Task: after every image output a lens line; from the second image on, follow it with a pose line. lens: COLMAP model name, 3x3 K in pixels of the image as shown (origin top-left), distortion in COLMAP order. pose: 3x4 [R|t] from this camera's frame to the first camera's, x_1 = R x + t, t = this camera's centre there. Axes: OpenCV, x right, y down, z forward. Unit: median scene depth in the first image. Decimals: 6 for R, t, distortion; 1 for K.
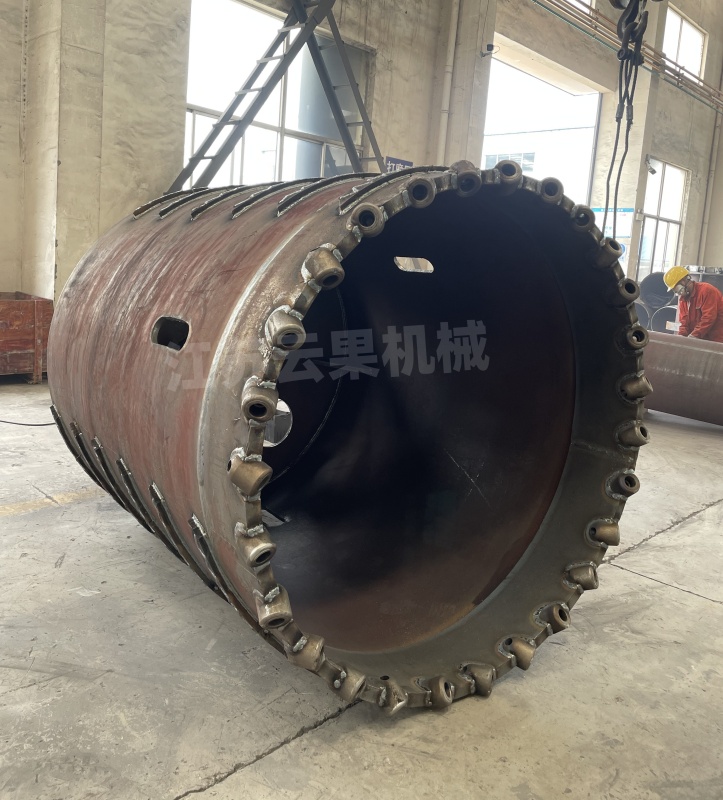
lens RADIAL K [[715.0, 0, 350.4], [0, 715.0, 354.3], [0, 0, 1]] dist [0.008647, 0.003678]
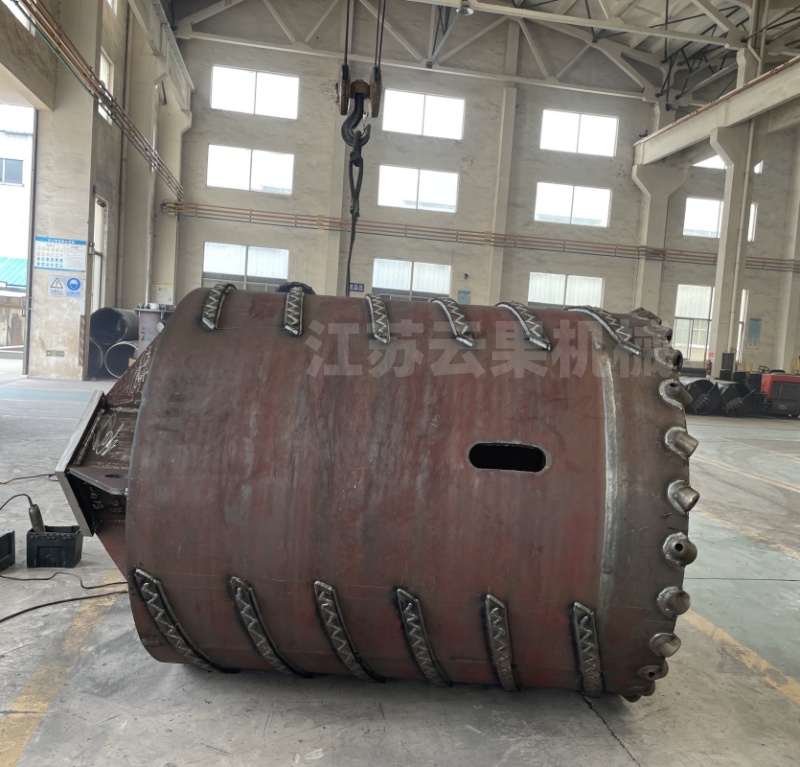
lens RADIAL K [[768.2, 0, 414.8], [0, 768.2, 376.3], [0, 0, 1]] dist [0.071003, -0.077088]
pose [[0.595447, -0.068672, 0.800454, -0.937341], [0.071890, 0.996898, 0.032047, -0.149949], [-0.800172, 0.038463, 0.598537, 0.258910]]
